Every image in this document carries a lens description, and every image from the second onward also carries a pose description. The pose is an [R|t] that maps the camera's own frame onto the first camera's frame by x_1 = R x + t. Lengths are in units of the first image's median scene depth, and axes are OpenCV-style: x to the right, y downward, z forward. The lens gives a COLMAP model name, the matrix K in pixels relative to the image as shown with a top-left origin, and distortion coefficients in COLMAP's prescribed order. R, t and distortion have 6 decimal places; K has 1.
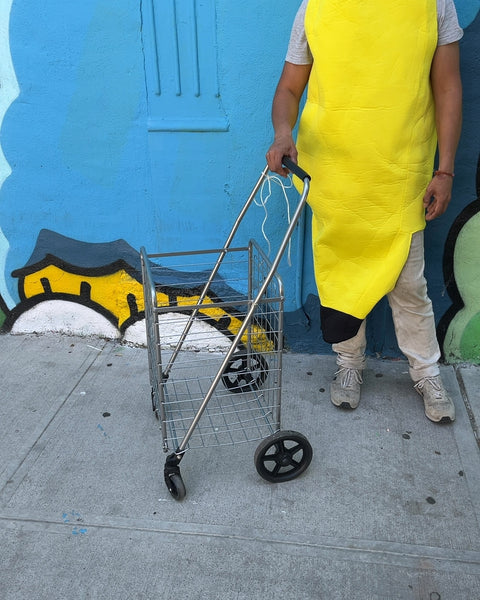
lens RADIAL K [[632.4, 0, 244.4], [0, 632.4, 308.7], [0, 0, 1]] dist [0.034290, -0.048407]
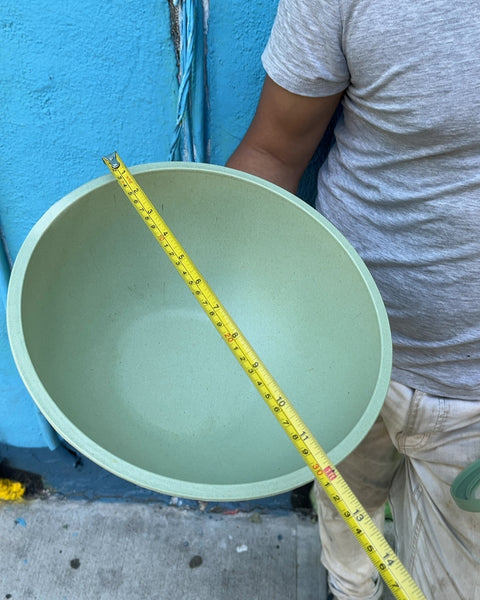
lens RADIAL K [[632.4, 0, 244.4], [0, 632.4, 308.7], [0, 0, 1]] dist [0.034290, -0.048407]
pose [[0.996384, -0.023586, 0.081629, 0.228510], [-0.005551, 0.940578, 0.339533, -0.328725], [-0.084786, -0.338758, 0.937045, 0.562105]]
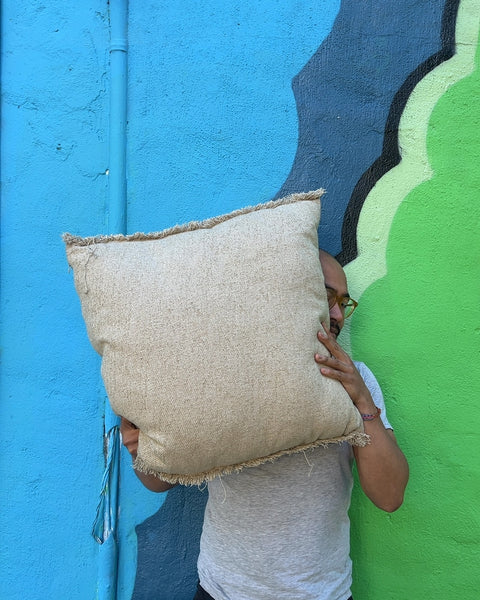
lens RADIAL K [[632.4, 0, 244.4], [0, 632.4, 308.7], [0, 0, 1]] dist [0.034290, -0.048407]
pose [[0.988241, 0.035696, 0.148678, 0.265104], [0.026765, 0.916968, -0.398062, -0.211322], [-0.150542, 0.397360, 0.905230, 0.204810]]
